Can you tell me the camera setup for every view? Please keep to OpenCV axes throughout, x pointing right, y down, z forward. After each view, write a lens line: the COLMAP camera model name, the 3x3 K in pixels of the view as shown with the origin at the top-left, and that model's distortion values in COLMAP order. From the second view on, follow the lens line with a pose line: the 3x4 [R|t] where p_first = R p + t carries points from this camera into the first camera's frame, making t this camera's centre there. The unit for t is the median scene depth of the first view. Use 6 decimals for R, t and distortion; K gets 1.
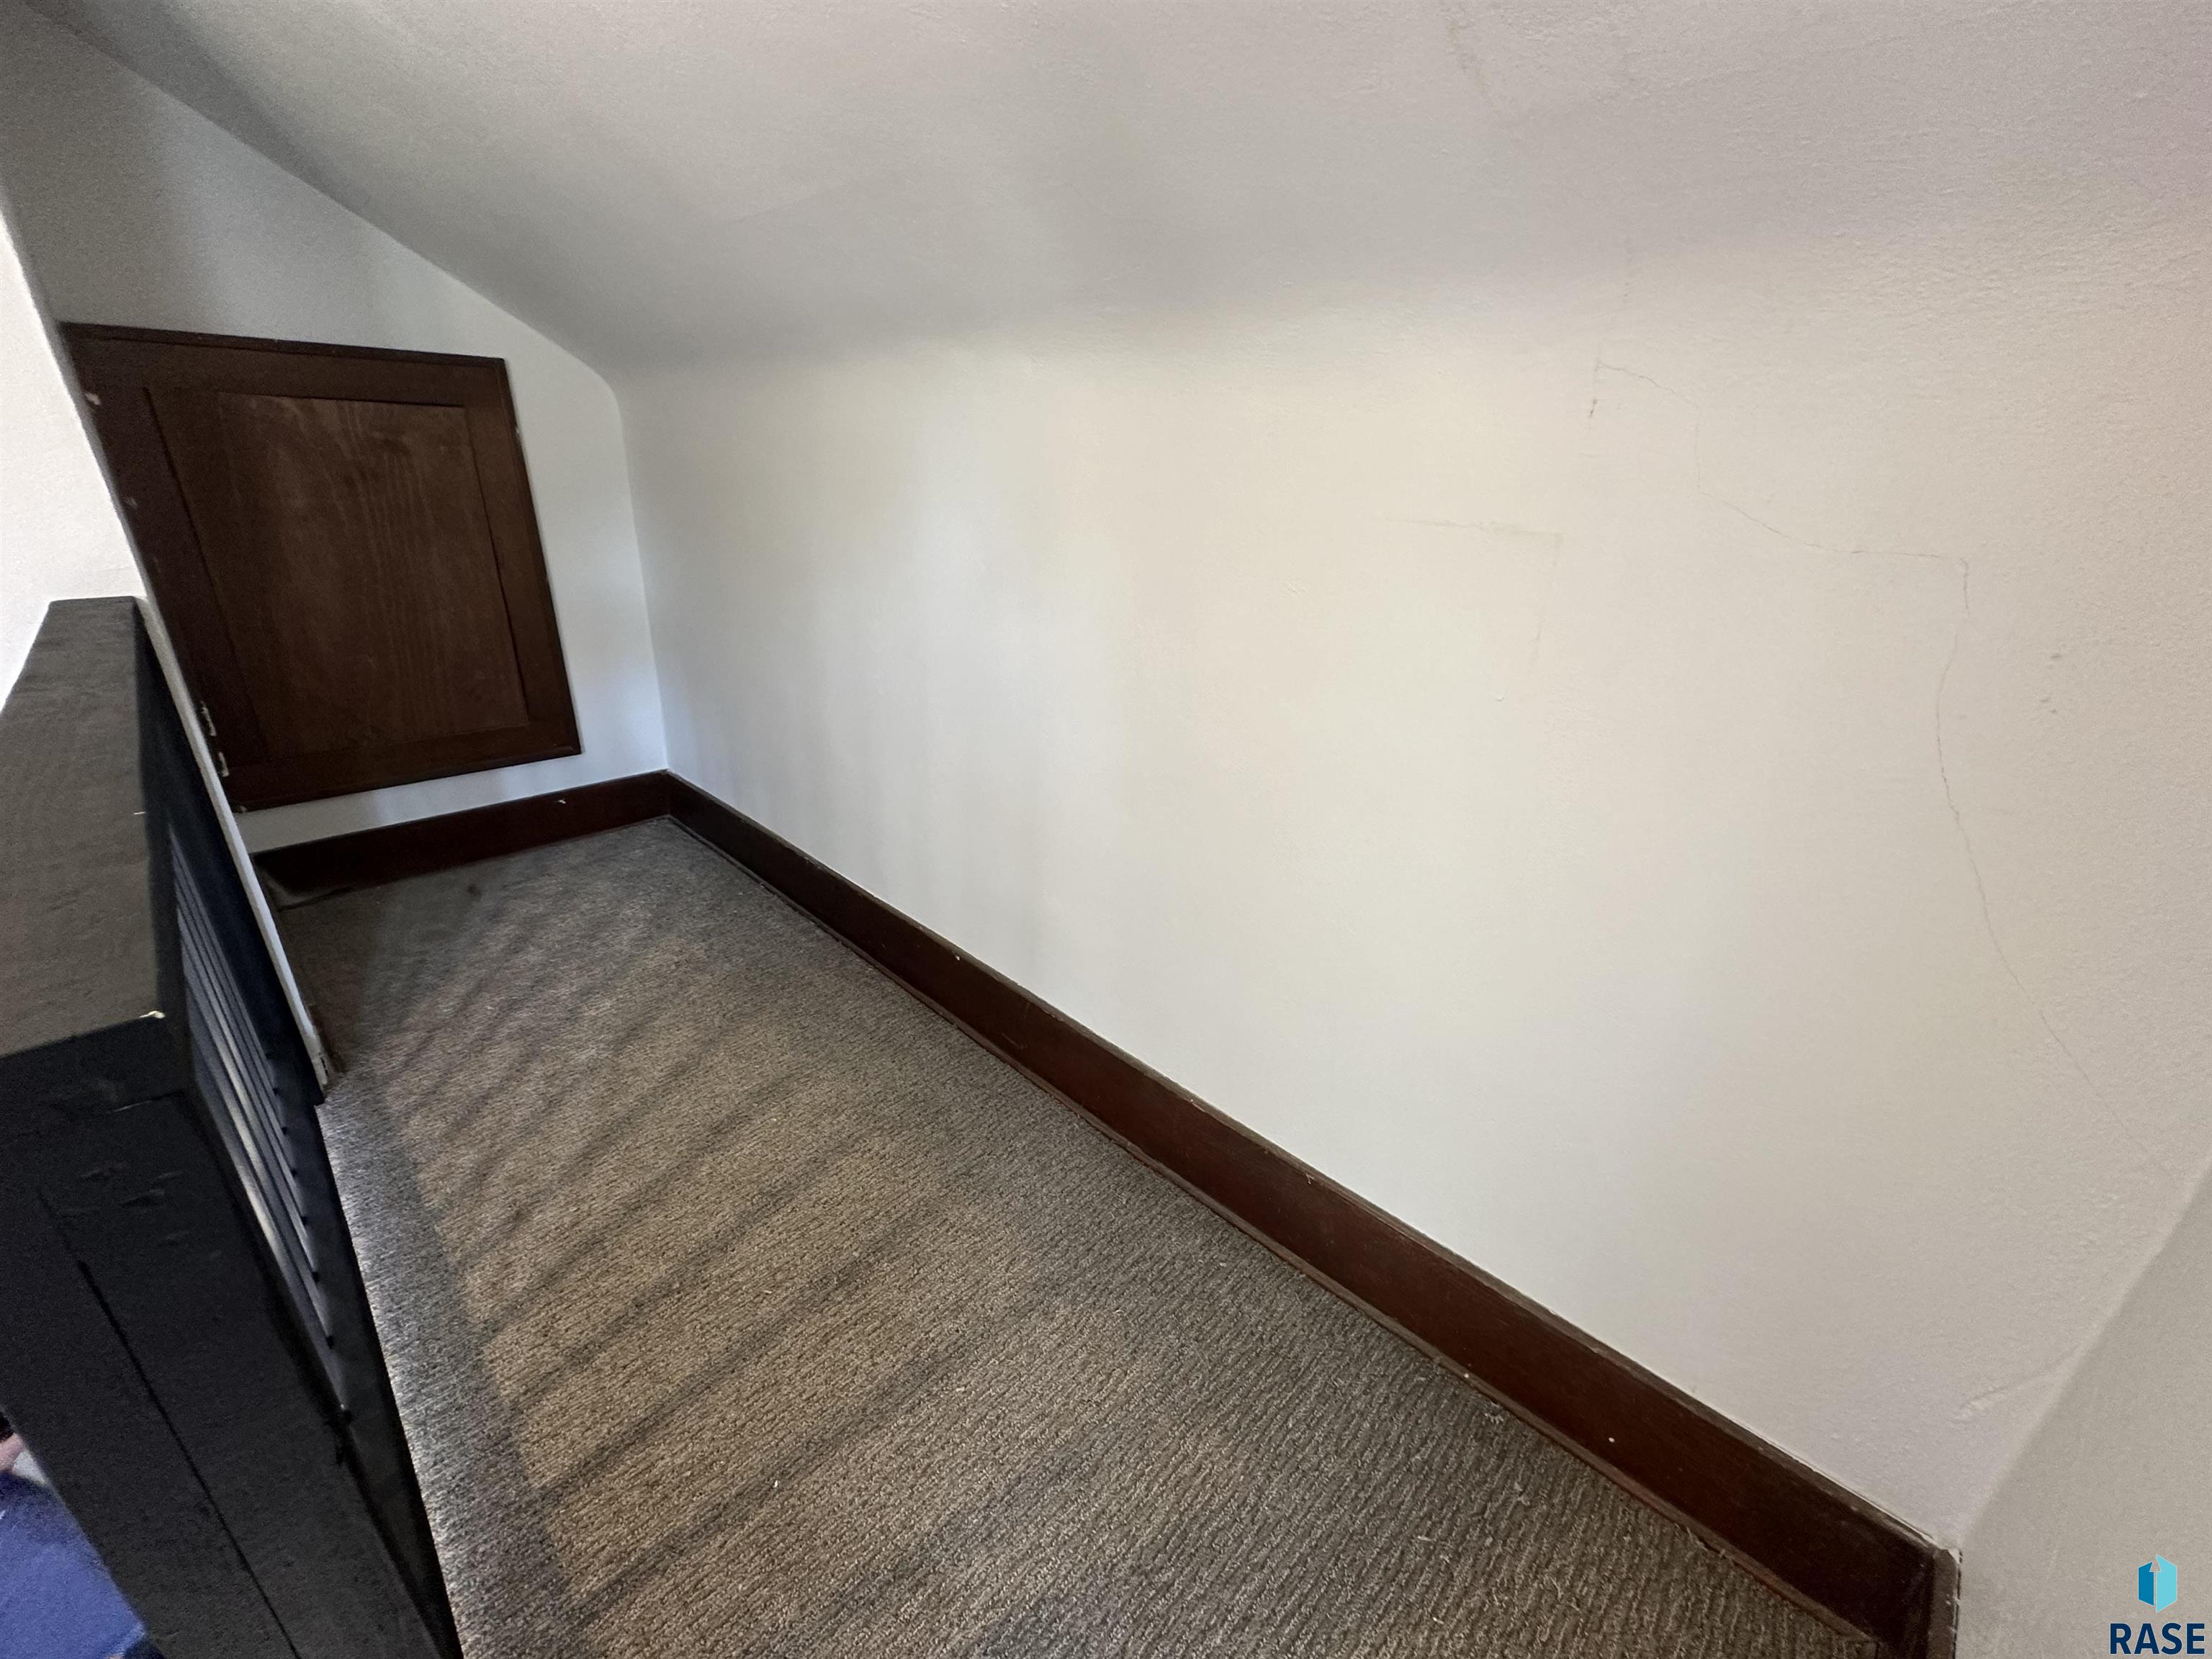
lens RADIAL K [[878.1, 0, 1101.8], [0, 878.1, 830.9], [0, 0, 1]] dist [-0.005261, 0.001521]
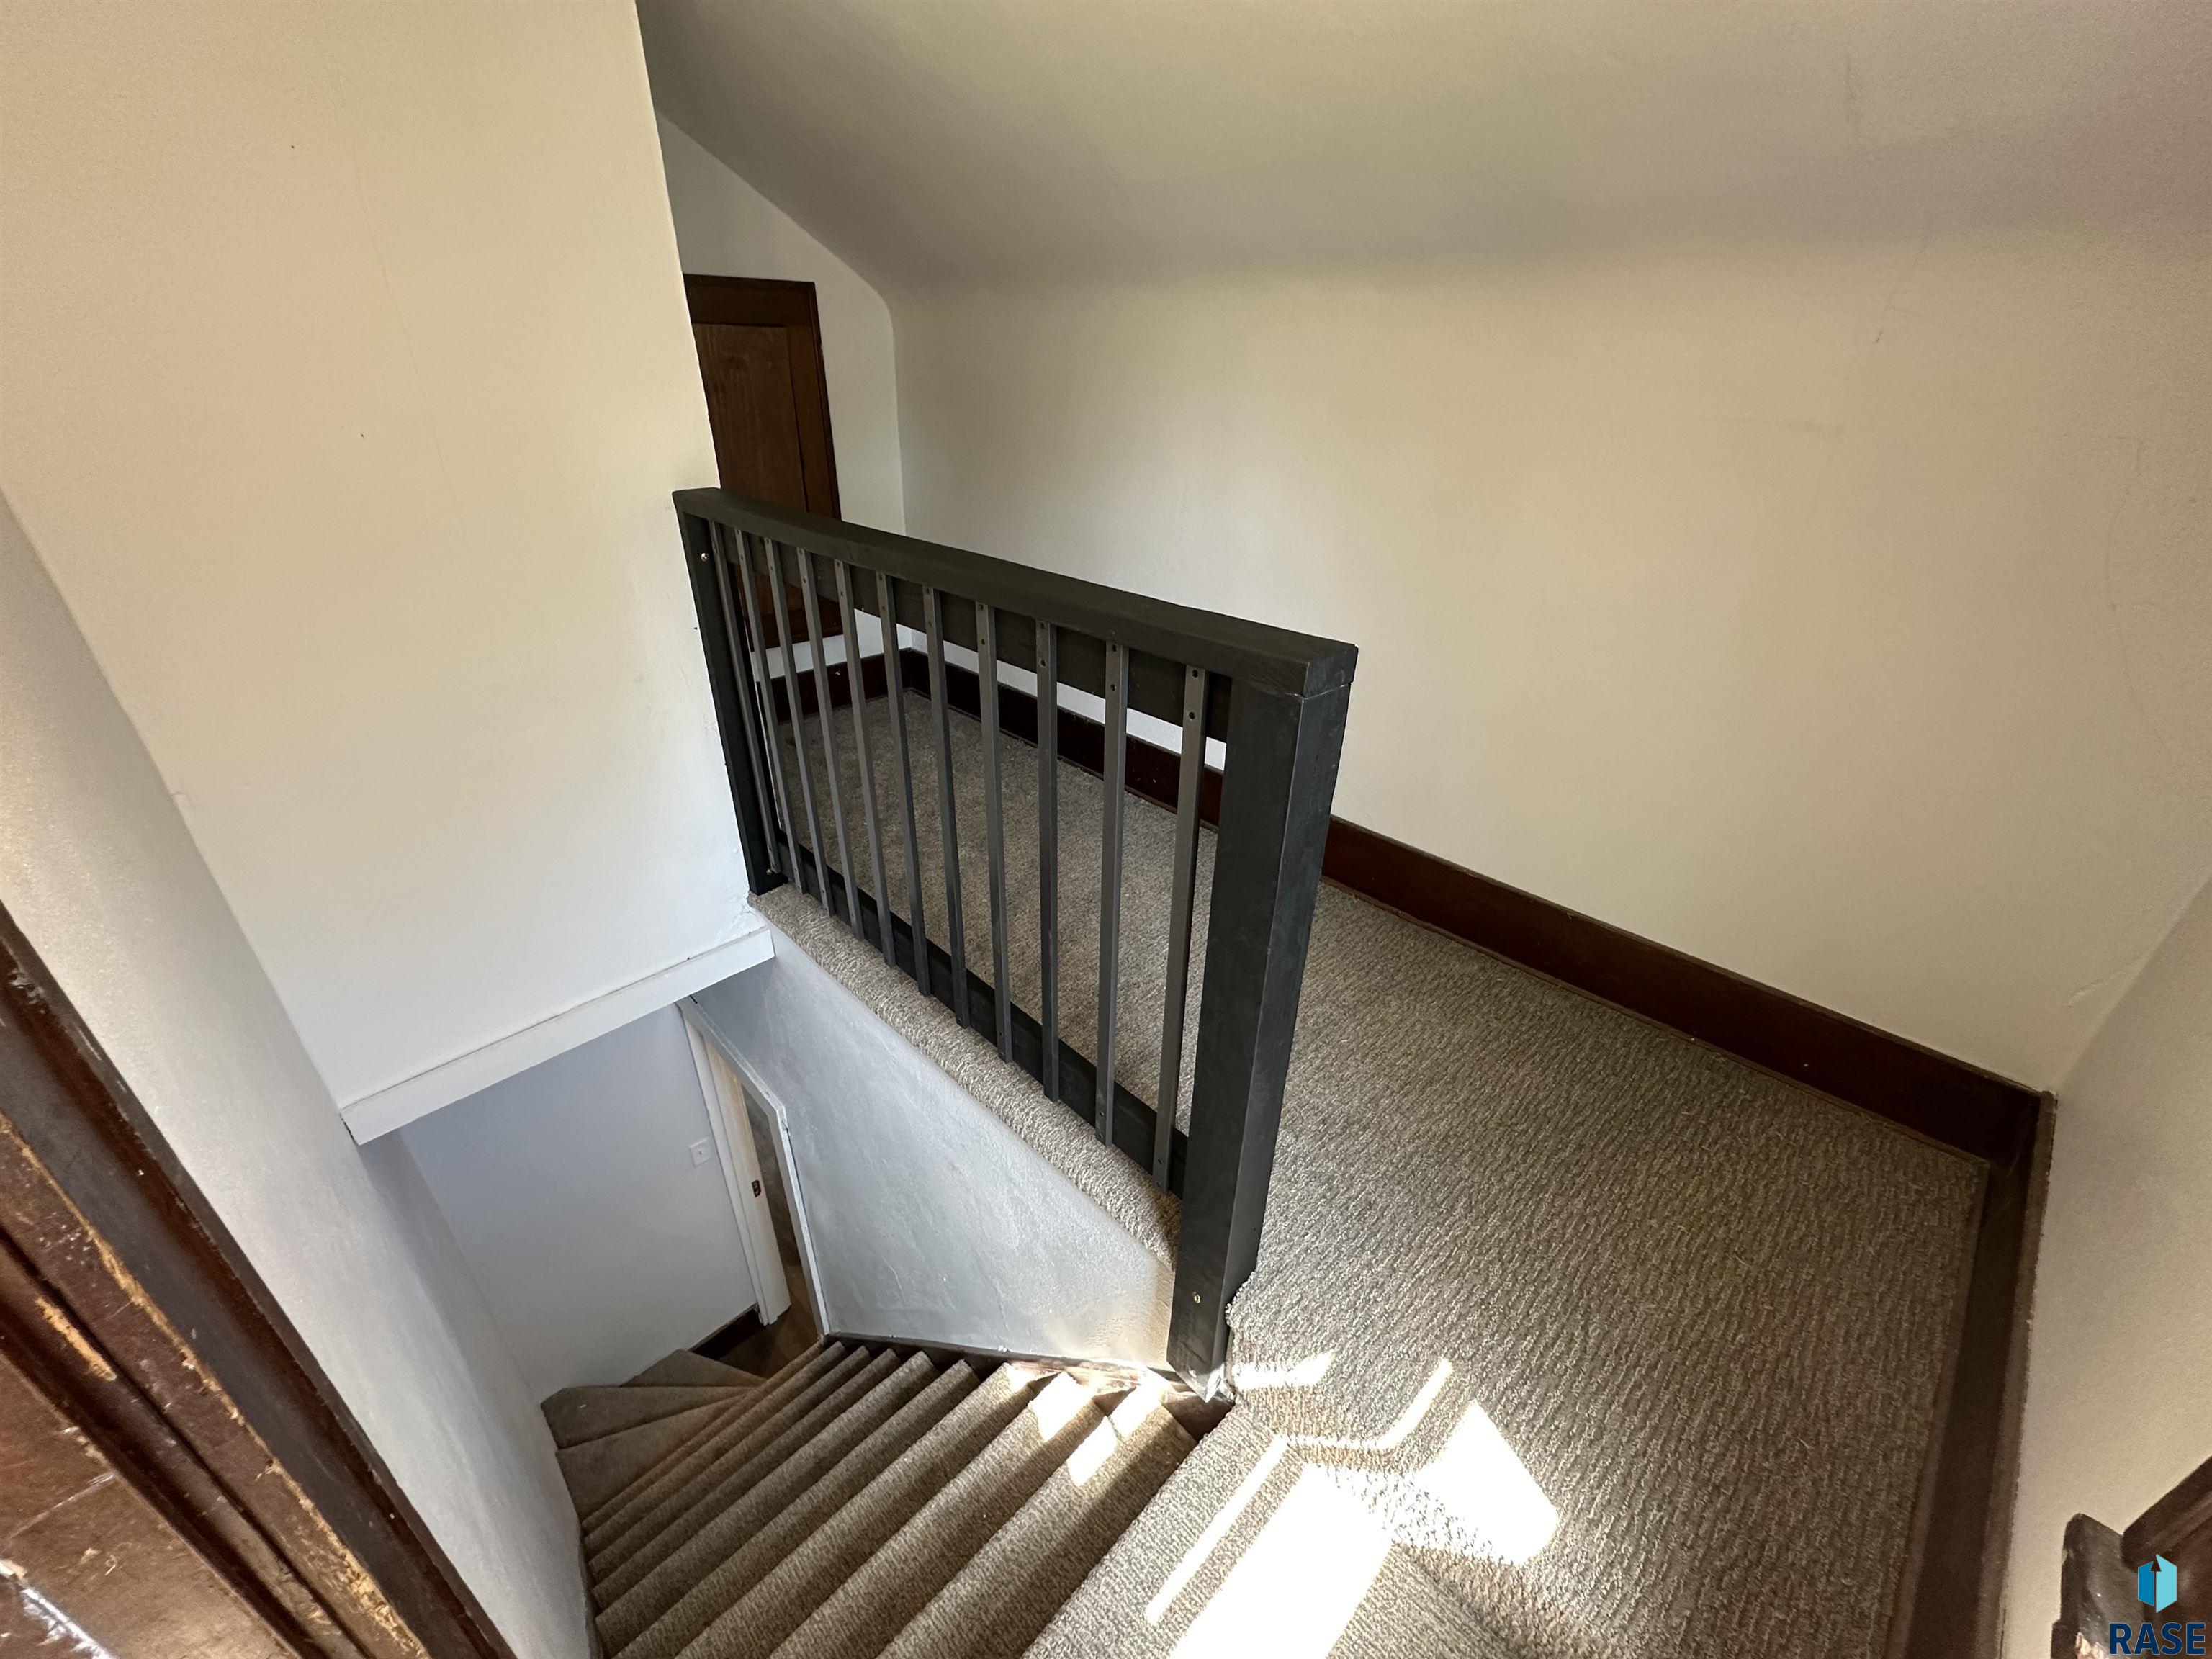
lens RADIAL K [[878.1, 0, 1102.9], [0, 878.1, 829.7], [0, 0, 1]] dist [-0.005261, 0.001521]
pose [[0.999670, 0.000673, -0.025675, -0.569805], [0.001756, 0.995527, 0.094463, 0.162198], [0.025624, -0.094477, 0.995197, -0.465416]]
